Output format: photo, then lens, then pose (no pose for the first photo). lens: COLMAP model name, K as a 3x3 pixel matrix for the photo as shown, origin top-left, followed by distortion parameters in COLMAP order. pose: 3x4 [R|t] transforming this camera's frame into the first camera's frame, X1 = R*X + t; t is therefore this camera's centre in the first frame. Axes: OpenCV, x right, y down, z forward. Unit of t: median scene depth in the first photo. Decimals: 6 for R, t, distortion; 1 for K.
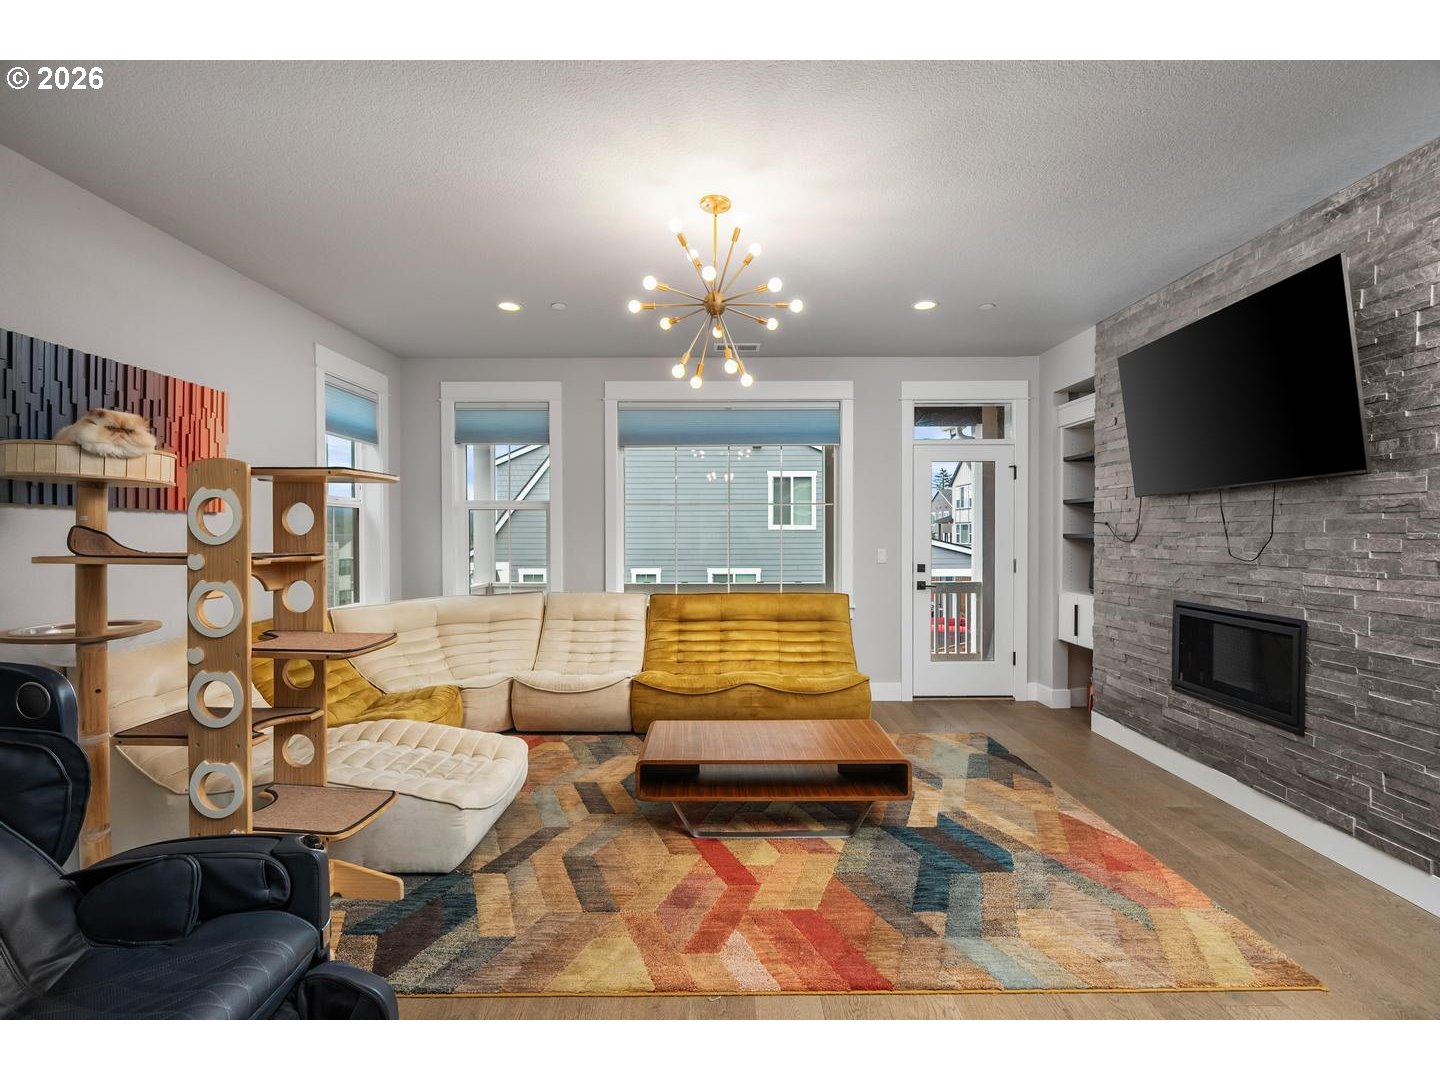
lens RADIAL K [[692.9, 0, 721.0], [0, 692.9, 543.5], [0, 0, 1]] dist [0.000632, 0.000203]
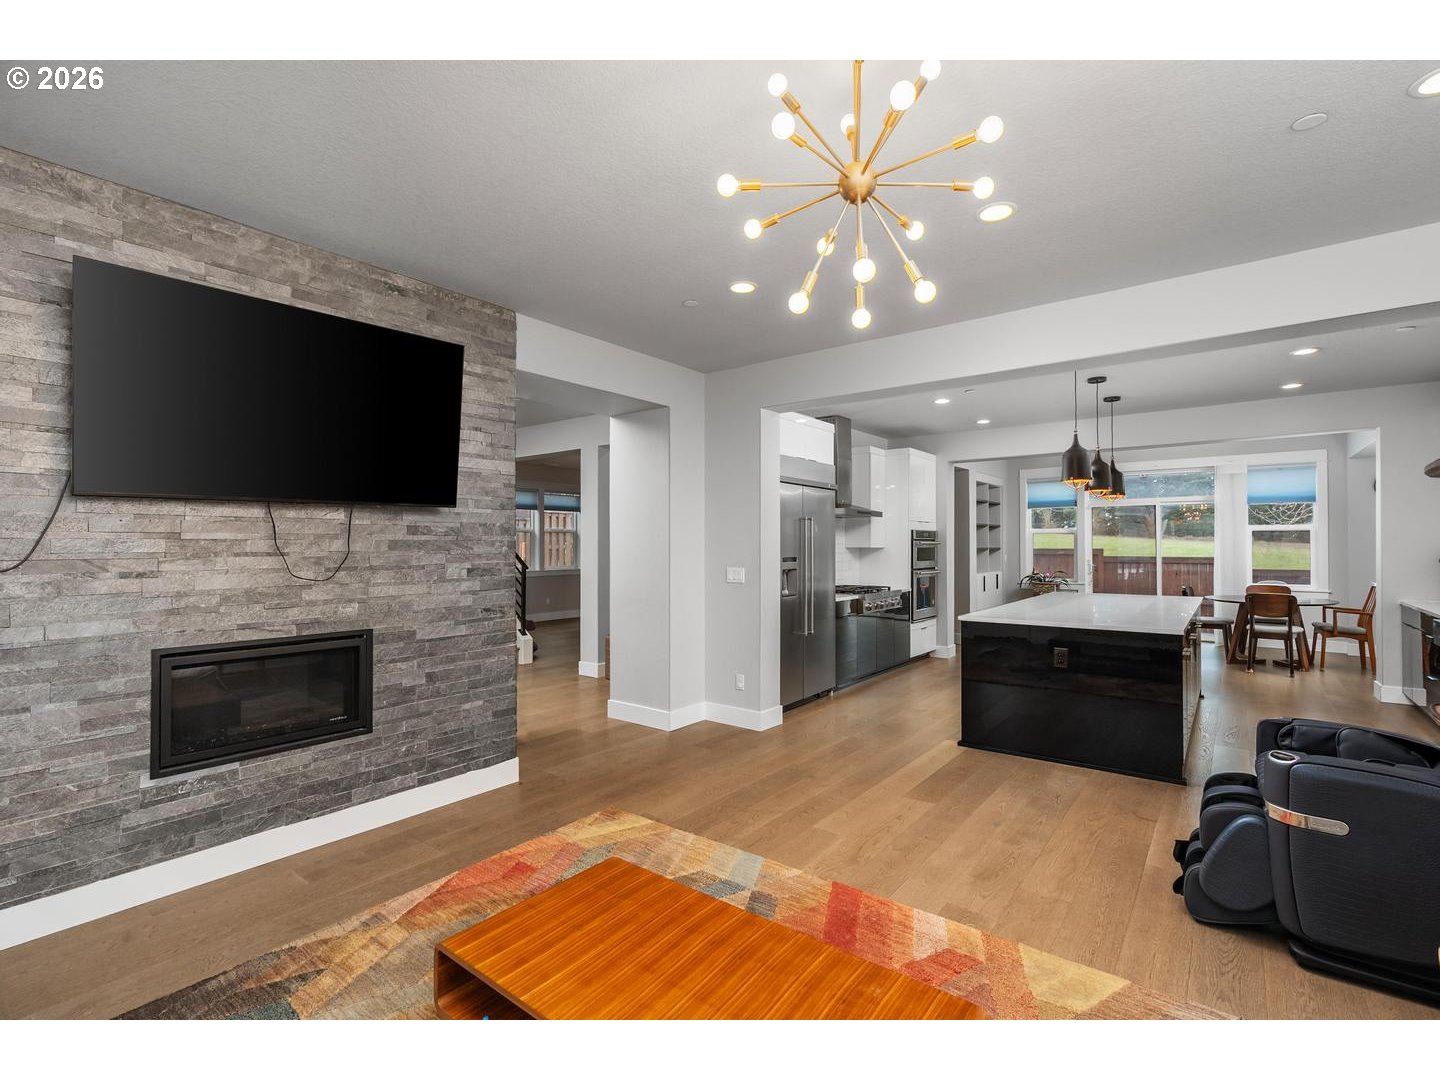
lens RADIAL K [[661.4, 0, 705.9], [0, 661.4, 553.6], [0, 0, 1]] dist [-0.004637, 0.000064]
pose [[-0.784830, -0.003007, 0.619704, -0.246225], [0.015027, 0.999602, 0.023881, -0.028454], [-0.619529, 0.028055, -0.784472, 1.486701]]
